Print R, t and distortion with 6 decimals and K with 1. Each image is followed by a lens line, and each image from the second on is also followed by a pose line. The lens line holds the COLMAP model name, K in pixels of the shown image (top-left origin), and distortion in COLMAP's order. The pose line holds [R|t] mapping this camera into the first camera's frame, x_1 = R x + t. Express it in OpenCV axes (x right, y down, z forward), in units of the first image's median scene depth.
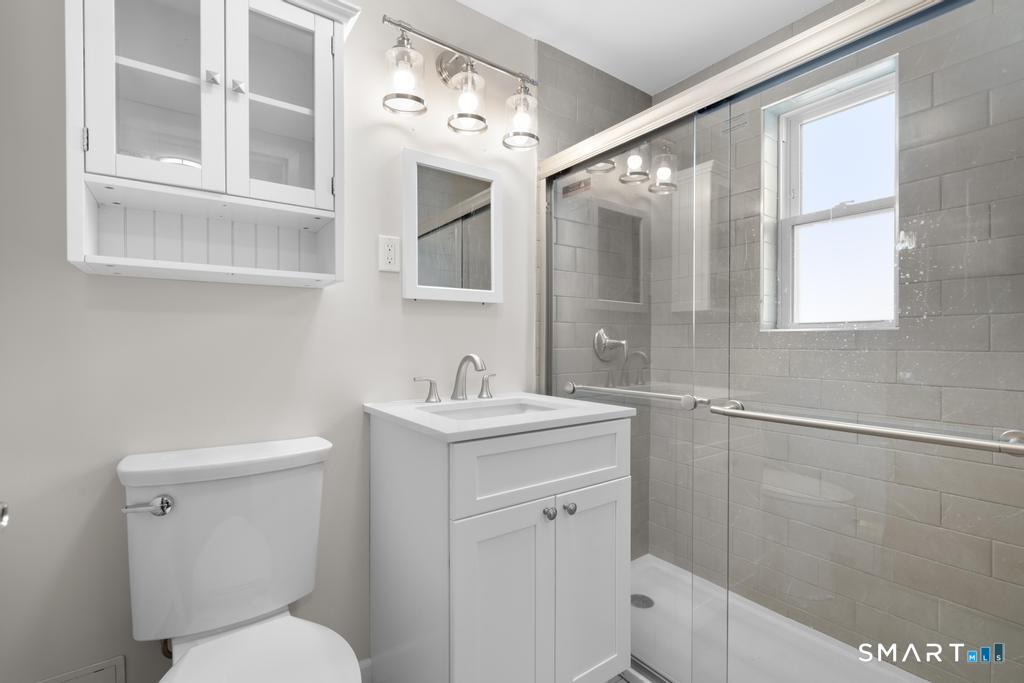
lens RADIAL K [[459.5, 0, 515.5], [0, 459.5, 343.8], [0, 0, 1]] dist [-0.007582, 0.003880]
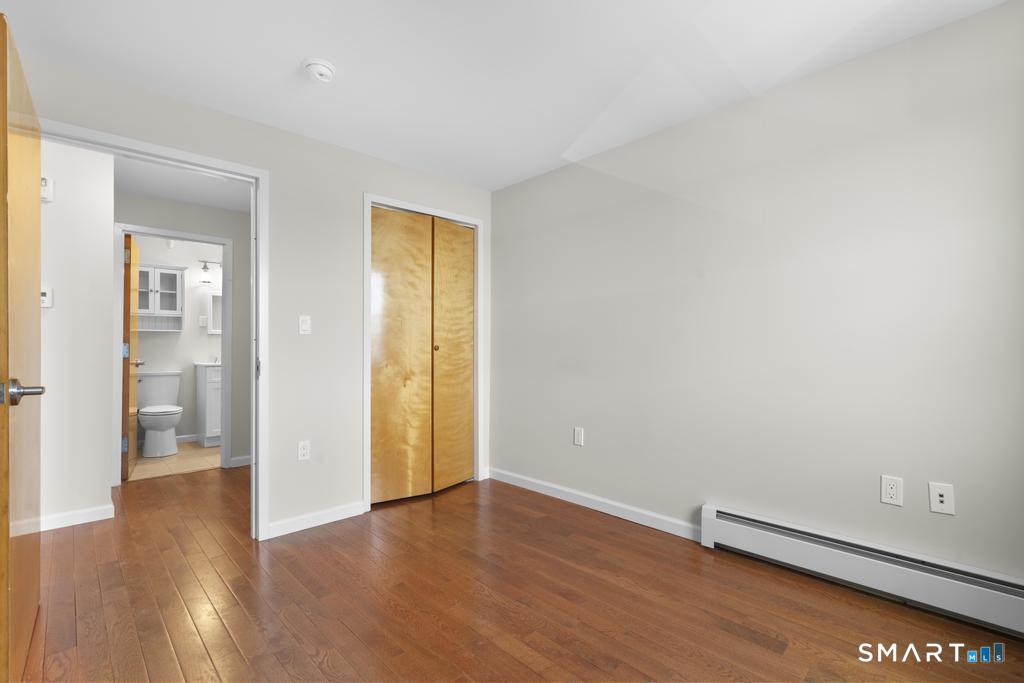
lens RADIAL K [[459.5, 0, 517.1], [0, 459.5, 347.6], [0, 0, 1]] dist [-0.007582, 0.003880]
pose [[0.989010, -0.002883, 0.147819, 2.081810], [0.003798, 0.999975, -0.005909, 0.050529], [-0.147798, 0.006405, 0.988997, -3.718303]]
